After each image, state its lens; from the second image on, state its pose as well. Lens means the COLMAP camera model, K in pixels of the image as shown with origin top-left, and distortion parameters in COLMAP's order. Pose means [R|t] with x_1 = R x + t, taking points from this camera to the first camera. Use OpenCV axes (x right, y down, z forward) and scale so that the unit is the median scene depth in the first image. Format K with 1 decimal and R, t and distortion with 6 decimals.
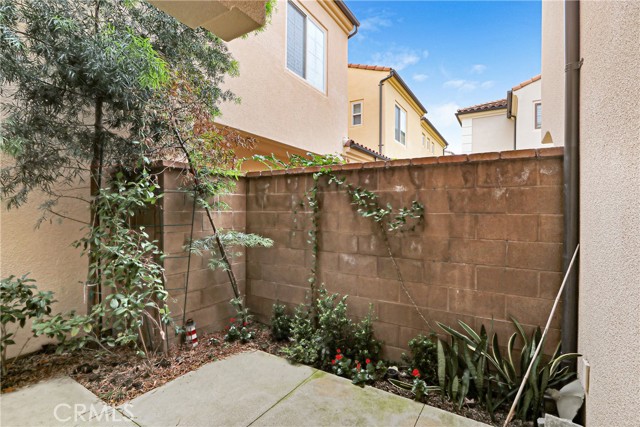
lens RADIAL K [[300.8, 0, 319.7], [0, 300.8, 214.0], [0, 0, 1]] dist [-0.006224, 0.001531]
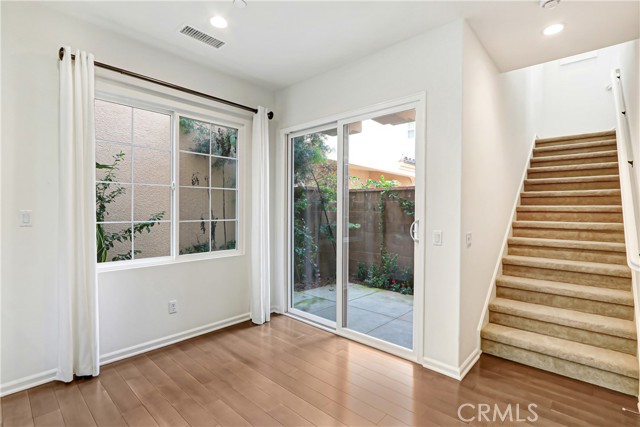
lens RADIAL K [[300.8, 0, 323.1], [0, 300.8, 213.9], [0, 0, 1]] dist [-0.006224, 0.001531]
pose [[0.985303, 0.006455, -0.170696, -0.056507], [-0.004627, 0.999928, 0.011108, -0.013955], [0.170755, -0.010155, 0.985261, -0.954534]]
